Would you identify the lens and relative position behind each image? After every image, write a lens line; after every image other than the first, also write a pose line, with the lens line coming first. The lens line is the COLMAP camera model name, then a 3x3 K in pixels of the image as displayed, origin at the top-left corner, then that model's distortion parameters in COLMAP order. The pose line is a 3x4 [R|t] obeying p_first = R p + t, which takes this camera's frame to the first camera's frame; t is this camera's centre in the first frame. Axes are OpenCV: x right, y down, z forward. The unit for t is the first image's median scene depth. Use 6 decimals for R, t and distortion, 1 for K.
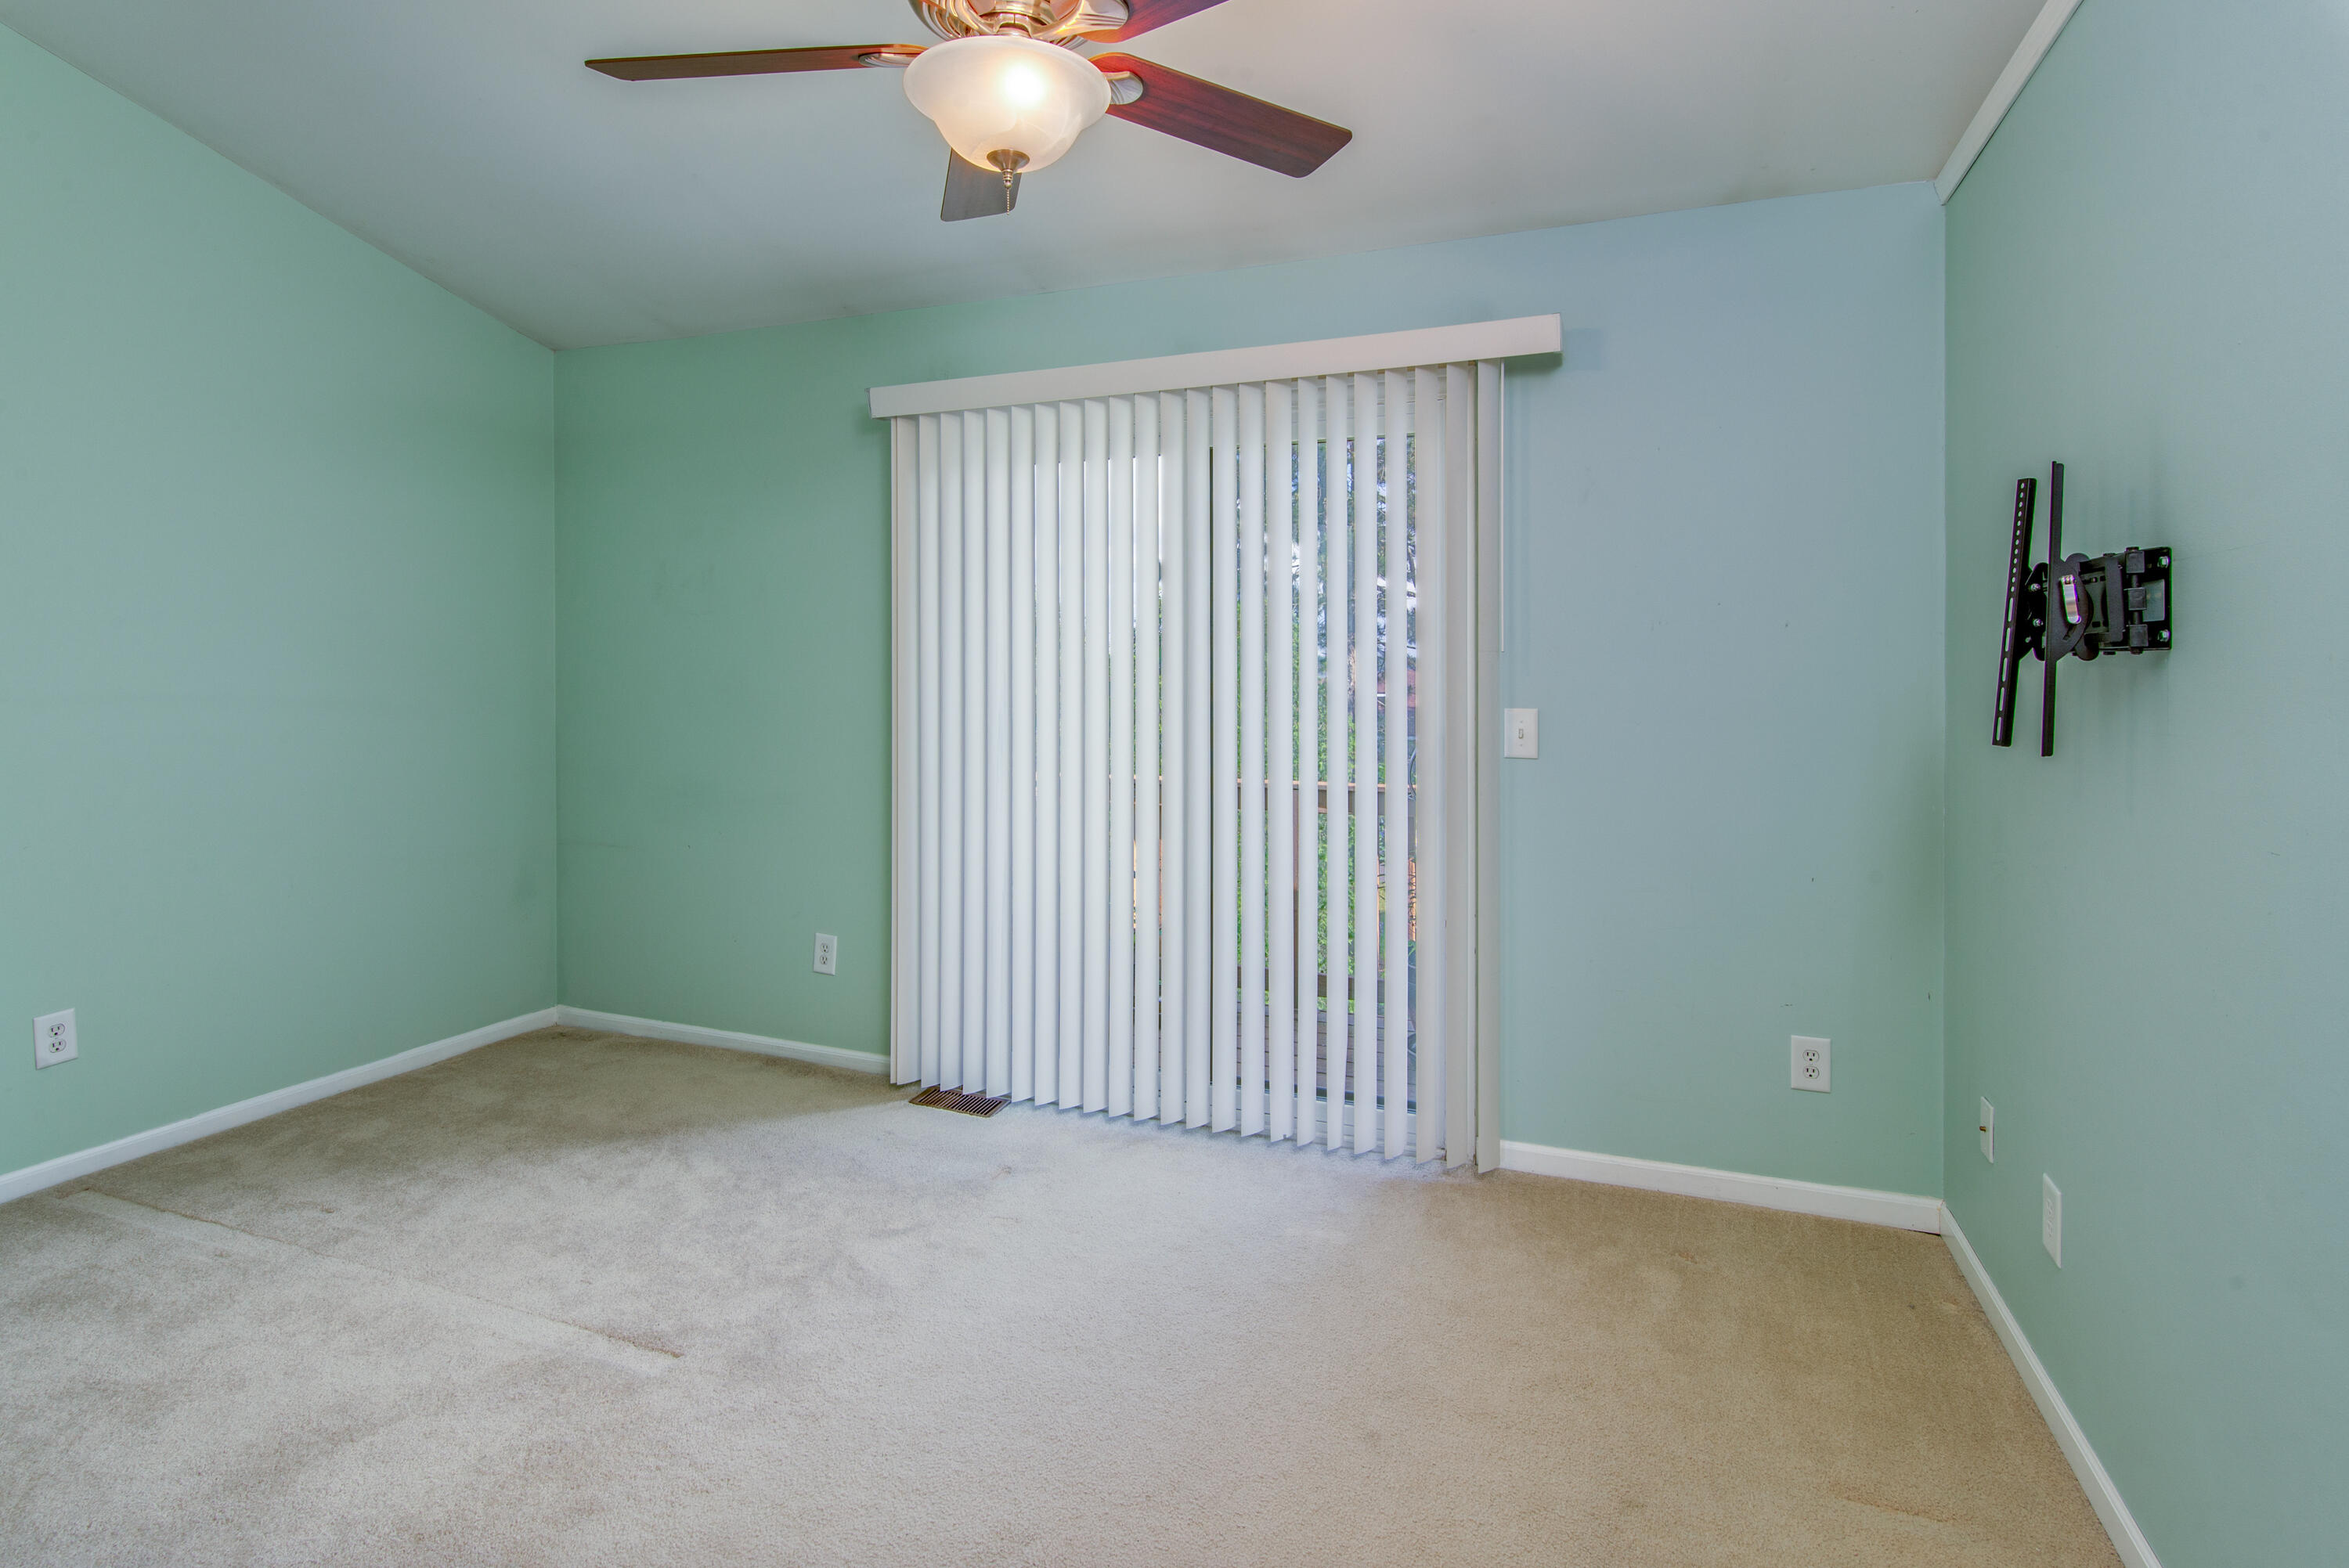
lens RADIAL K [[1114.0, 0, 1174.5], [0, 1114.0, 784.0], [0, 0, 1]] dist [-0.031908, 0.000046]
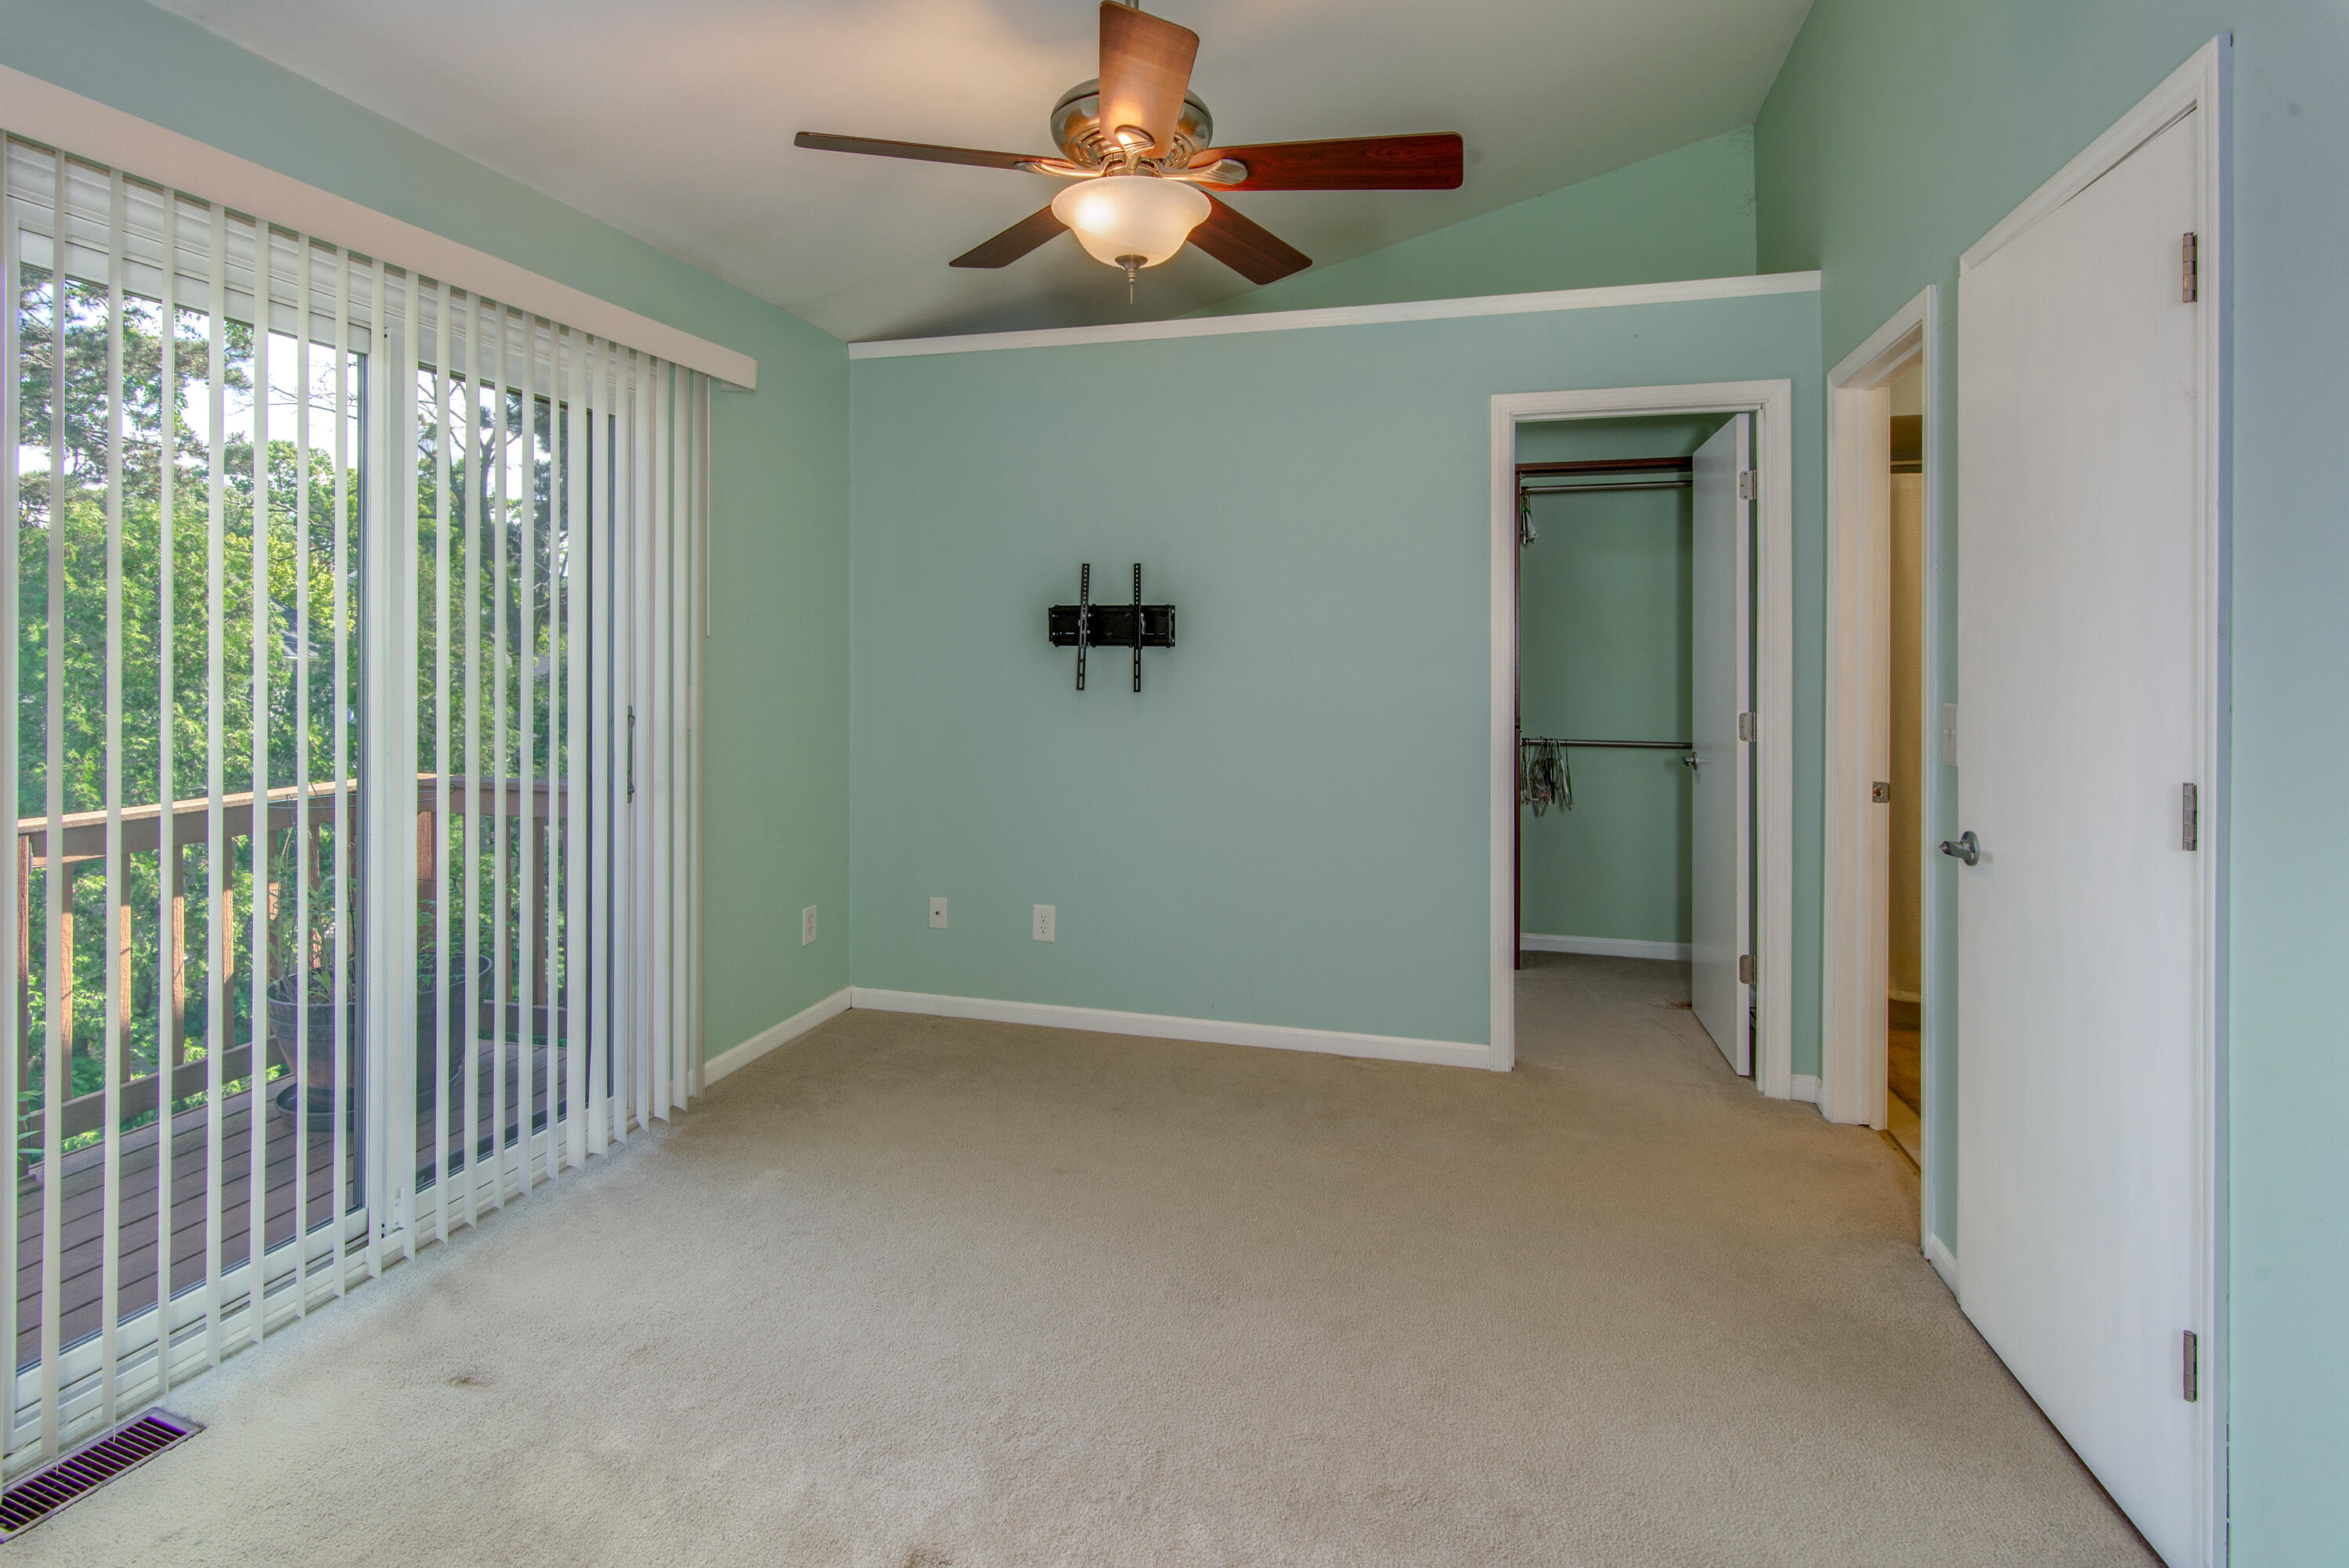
lens RADIAL K [[1114.0, 0, 1174.5], [0, 1114.0, 784.0], [0, 0, 1]] dist [-0.031908, 0.000046]
pose [[-0.114890, -0.108322, 0.987455, -0.899844], [0.092460, 0.988556, 0.119201, -0.056533], [-0.989066, 0.104996, -0.103560, 0.668729]]
